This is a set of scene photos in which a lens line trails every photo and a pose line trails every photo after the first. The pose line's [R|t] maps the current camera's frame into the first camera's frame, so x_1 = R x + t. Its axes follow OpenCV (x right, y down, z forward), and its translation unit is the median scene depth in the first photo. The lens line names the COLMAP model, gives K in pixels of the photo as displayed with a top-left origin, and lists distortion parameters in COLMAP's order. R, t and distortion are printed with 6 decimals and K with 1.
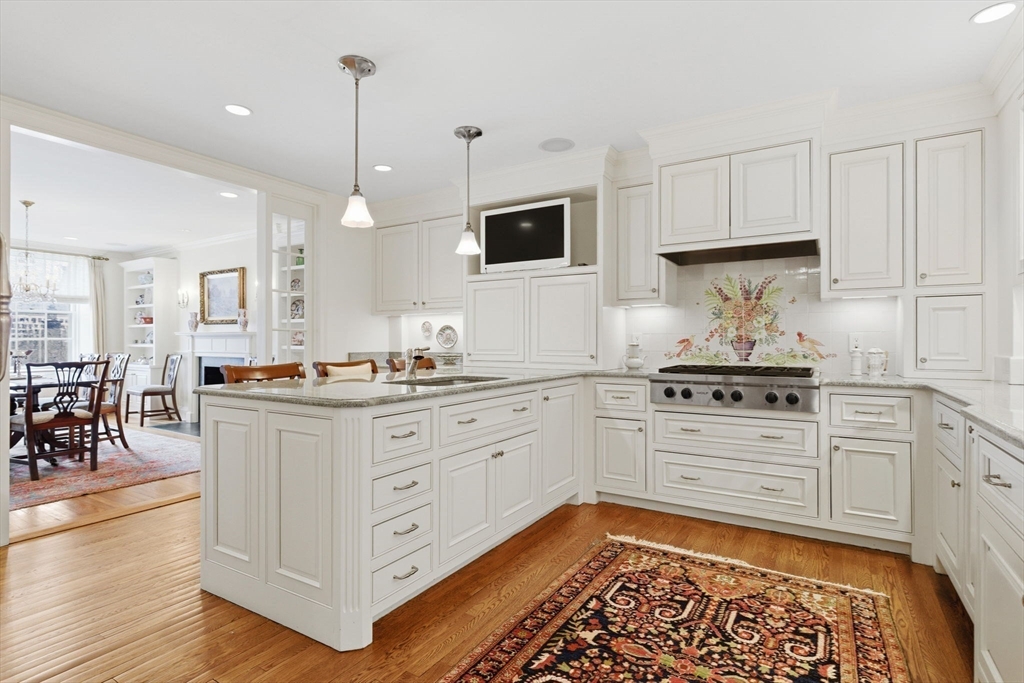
lens RADIAL K [[508.5, 0, 512.0], [0, 508.5, 341.5], [0, 0, 1]] dist [-0.000950, -0.000074]
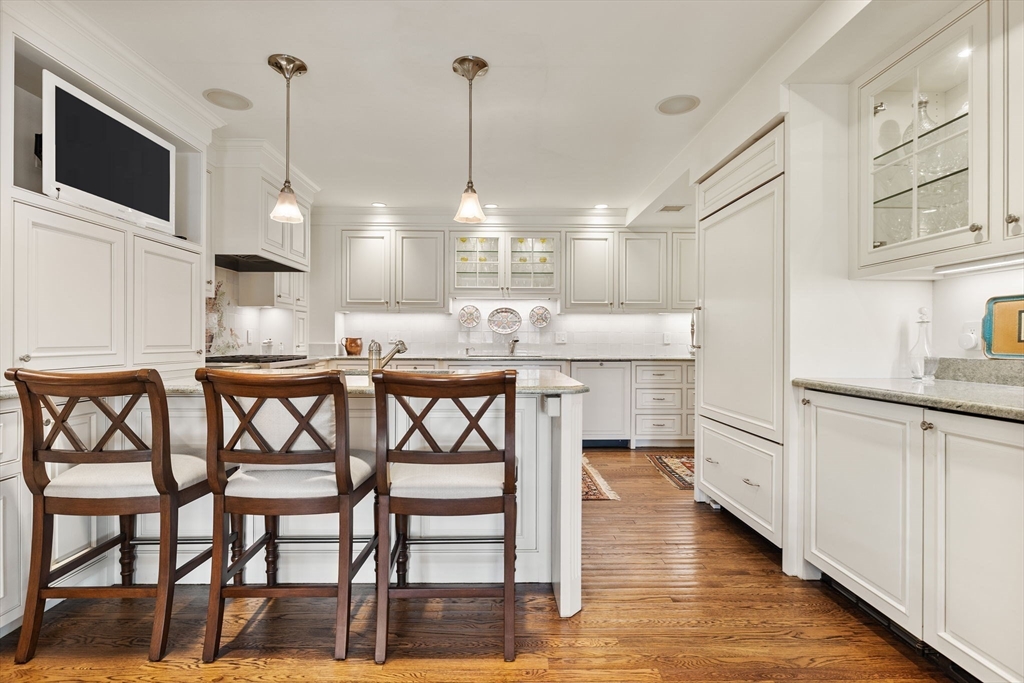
lens RADIAL K [[474.5, 0, 513.2], [0, 474.5, 338.6], [0, 0, 1]] dist [-0.001222, -0.000535]
pose [[-0.544057, -0.002255, 0.839045, -1.002574], [-0.003778, 0.999993, 0.000238, 0.006459], [-0.839040, -0.003040, -0.544061, 1.255584]]
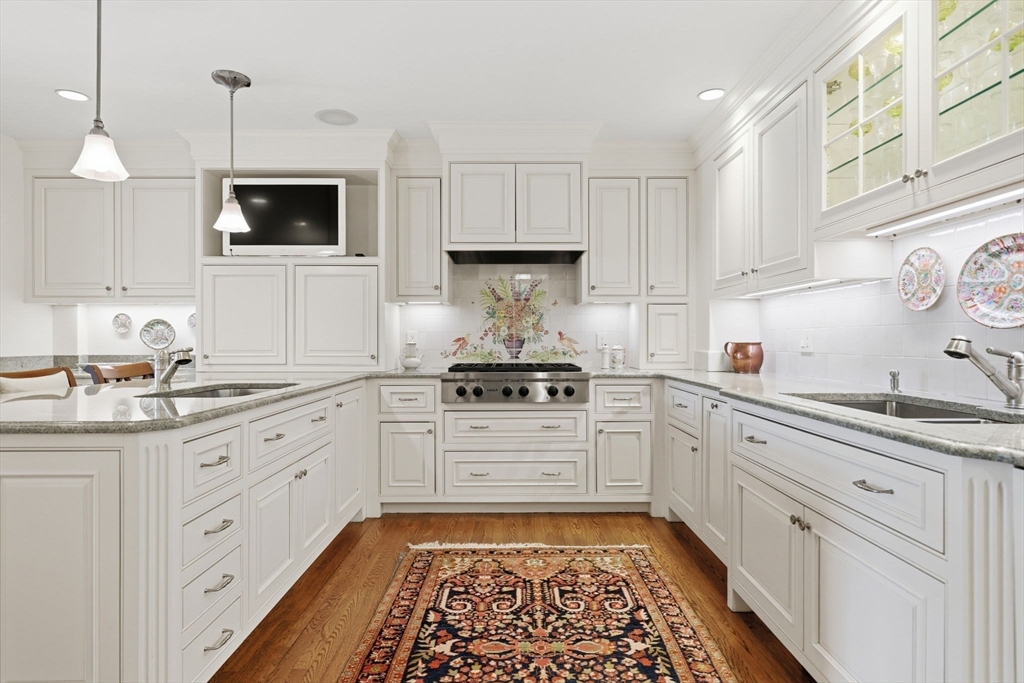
lens RADIAL K [[547.6, 0, 513.8], [0, 547.6, 339.9], [0, 0, 1]] dist [-0.001831, -0.000464]
pose [[0.846655, -0.001165, 0.532141, -0.192379], [0.001596, 0.999999, -0.000350, 0.000121], [-0.532140, 0.001146, 0.846656, 0.040599]]
